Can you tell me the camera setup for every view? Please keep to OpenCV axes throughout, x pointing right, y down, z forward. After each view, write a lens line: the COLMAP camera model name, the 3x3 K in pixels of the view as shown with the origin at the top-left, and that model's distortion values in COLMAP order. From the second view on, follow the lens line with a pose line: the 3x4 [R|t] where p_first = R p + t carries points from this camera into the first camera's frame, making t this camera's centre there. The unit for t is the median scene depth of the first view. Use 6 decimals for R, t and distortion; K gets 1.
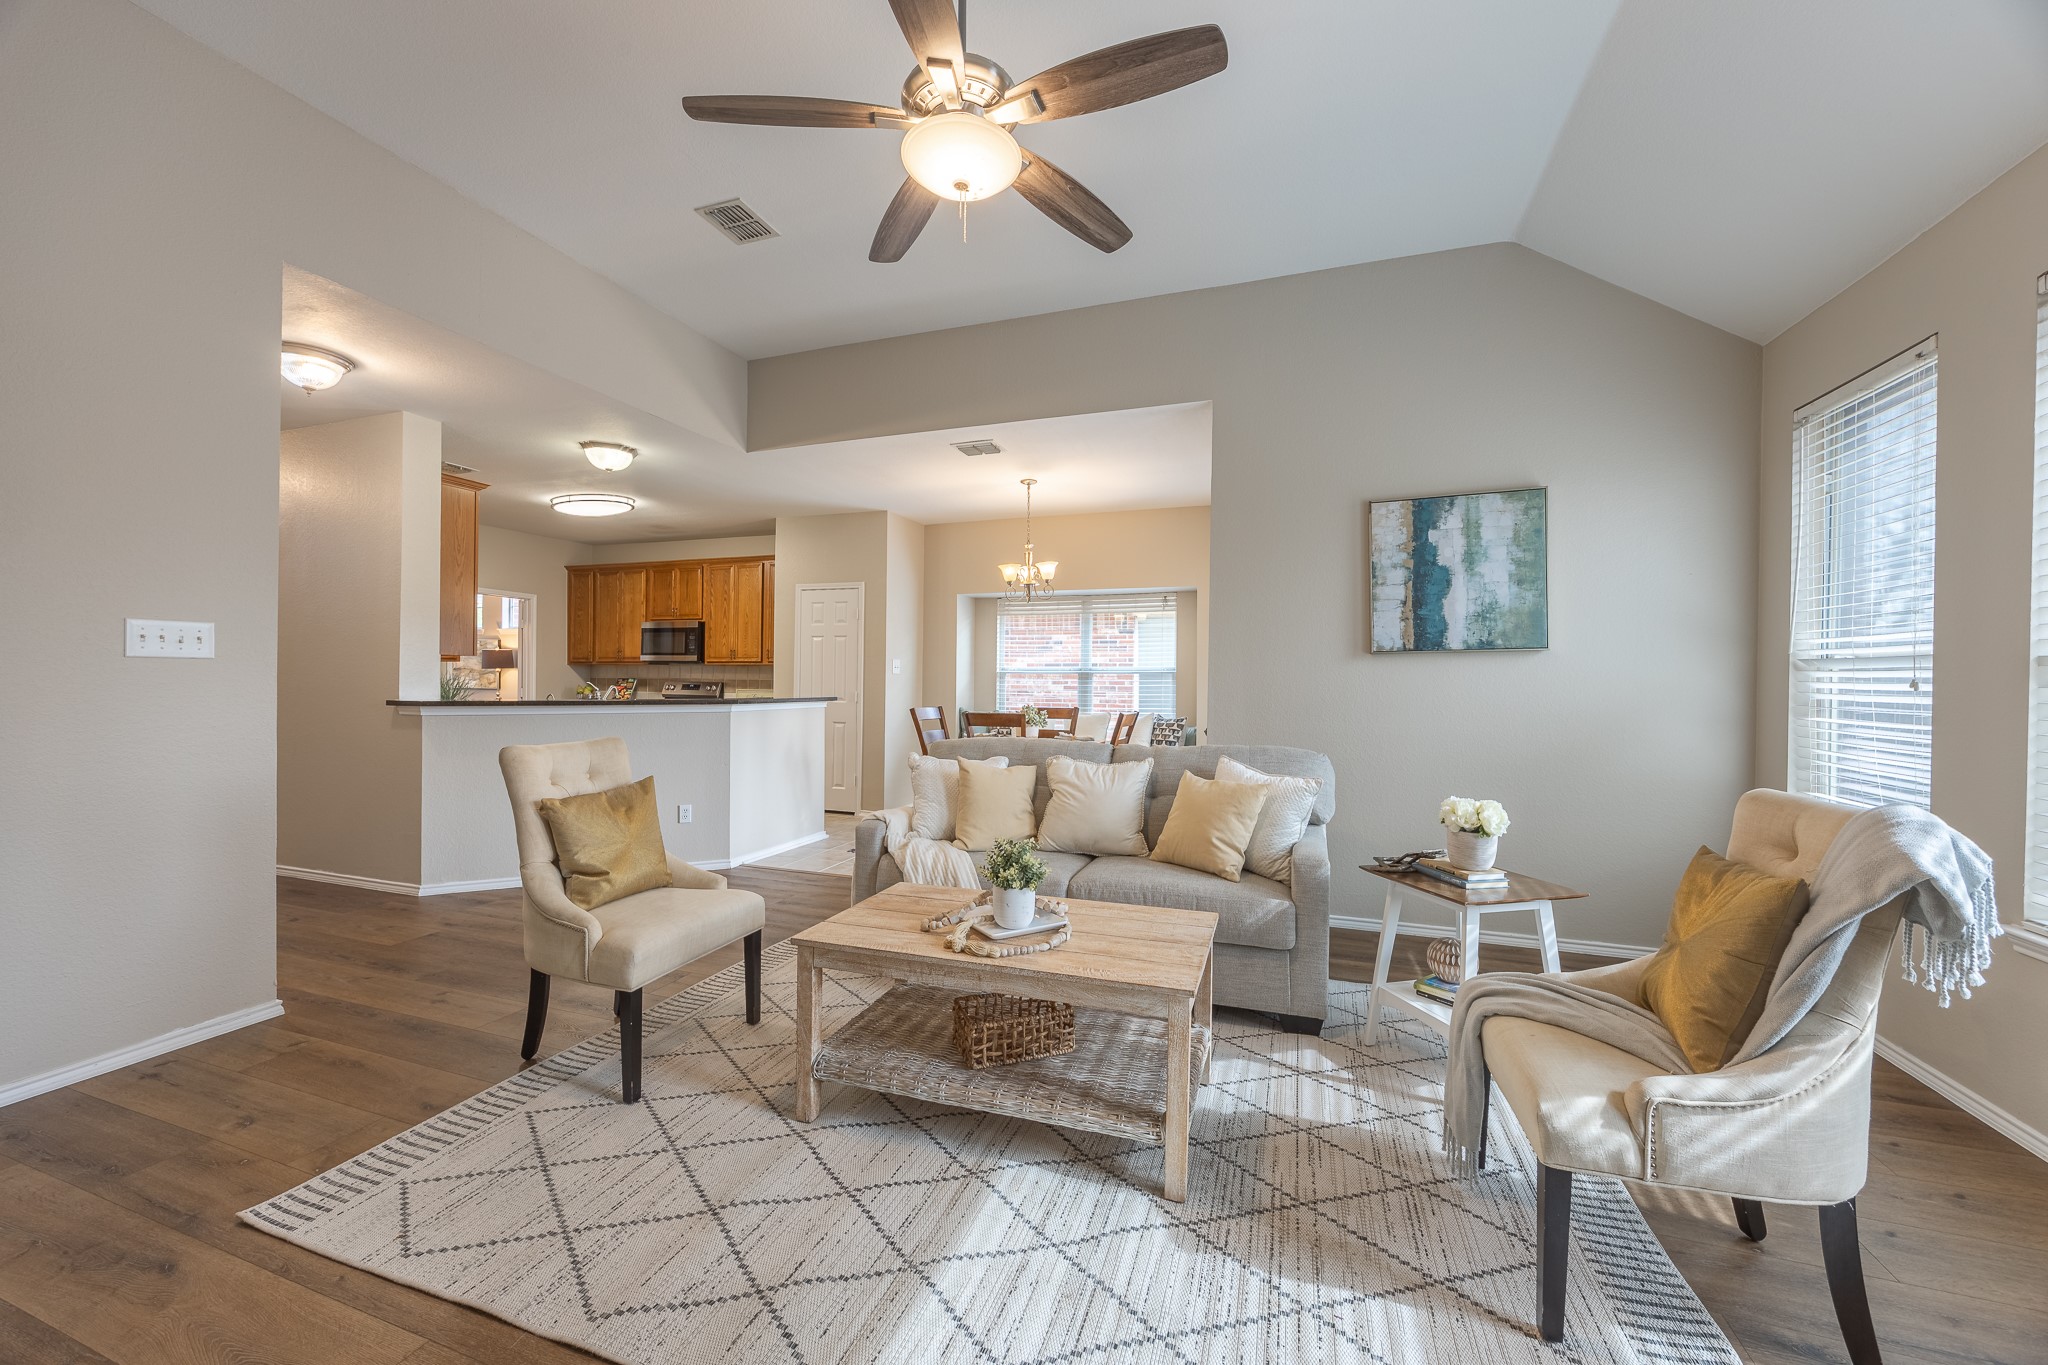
lens RADIAL K [[782.8, 0, 1022.8], [0, 782.8, 681.8], [0, 0, 1]] dist [-0.003875, 0.000496]
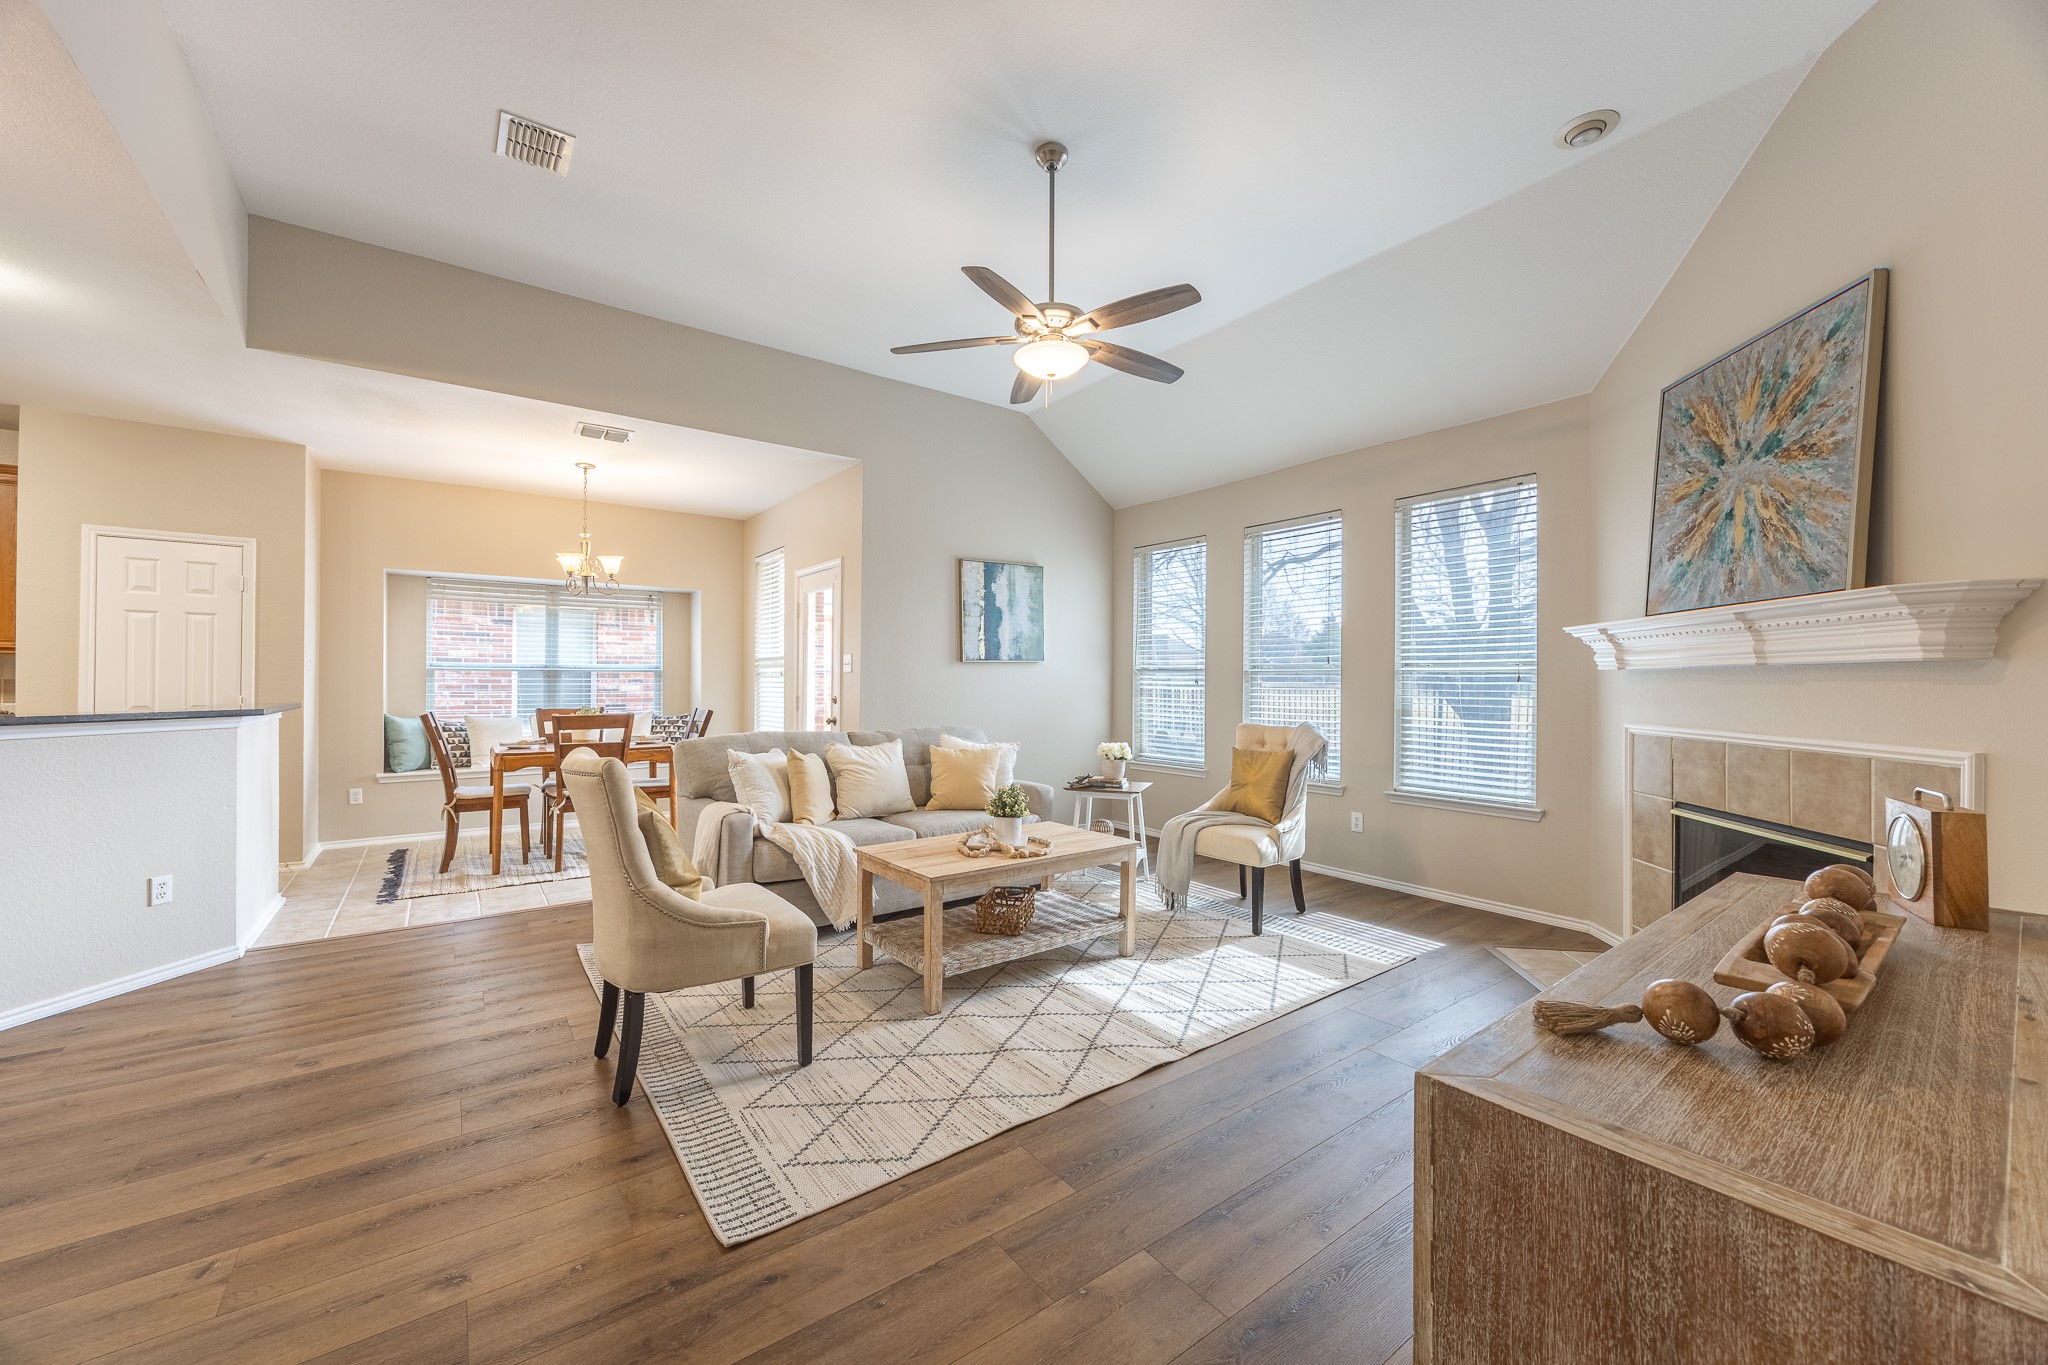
lens RADIAL K [[782.8, 0, 1023.9], [0, 782.8, 681.7], [0, 0, 1]] dist [-0.003875, 0.000496]
pose [[0.558431, -0.004730, 0.829537, -0.851599], [0.000708, 0.999986, 0.005226, -0.006585], [-0.829550, -0.002331, 0.558427, 0.086273]]
